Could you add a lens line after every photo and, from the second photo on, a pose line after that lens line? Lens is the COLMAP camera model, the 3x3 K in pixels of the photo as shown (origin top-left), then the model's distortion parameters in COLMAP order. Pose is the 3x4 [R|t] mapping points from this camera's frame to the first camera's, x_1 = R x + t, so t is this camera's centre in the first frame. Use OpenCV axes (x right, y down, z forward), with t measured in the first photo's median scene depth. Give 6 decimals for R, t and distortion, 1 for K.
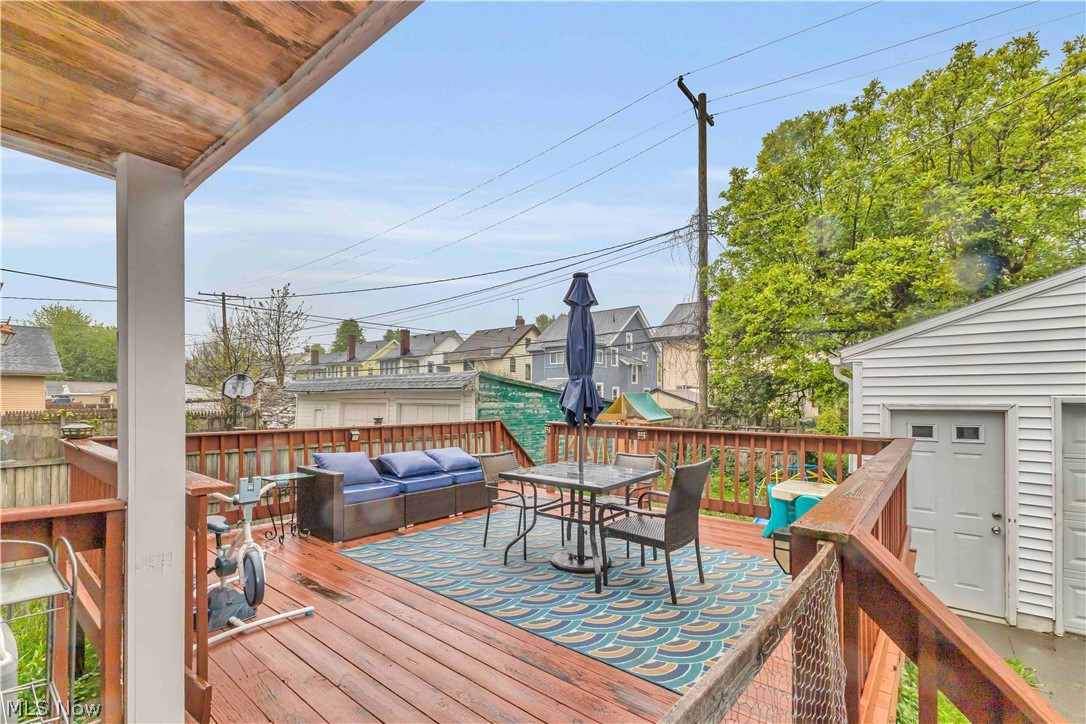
lens RADIAL K [[476.4, 0, 537.9], [0, 476.4, 382.4], [0, 0, 1]] dist [0.000967, -0.000131]
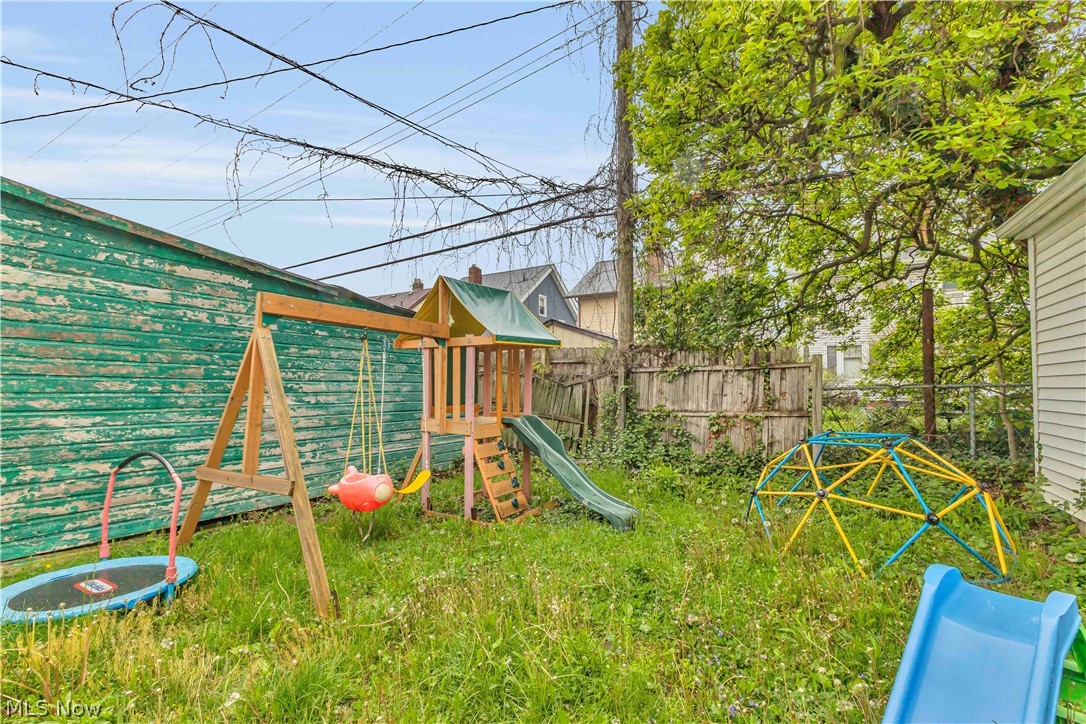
lens RADIAL K [[472.0, 0, 541.9], [0, 472.0, 368.8], [0, 0, 1]] dist [0.001404, 0.000150]
pose [[0.987977, -0.002184, 0.154586, 0.171935], [0.003433, 0.999964, -0.007810, 0.091682], [-0.154563, 0.008247, 0.987948, 0.492194]]
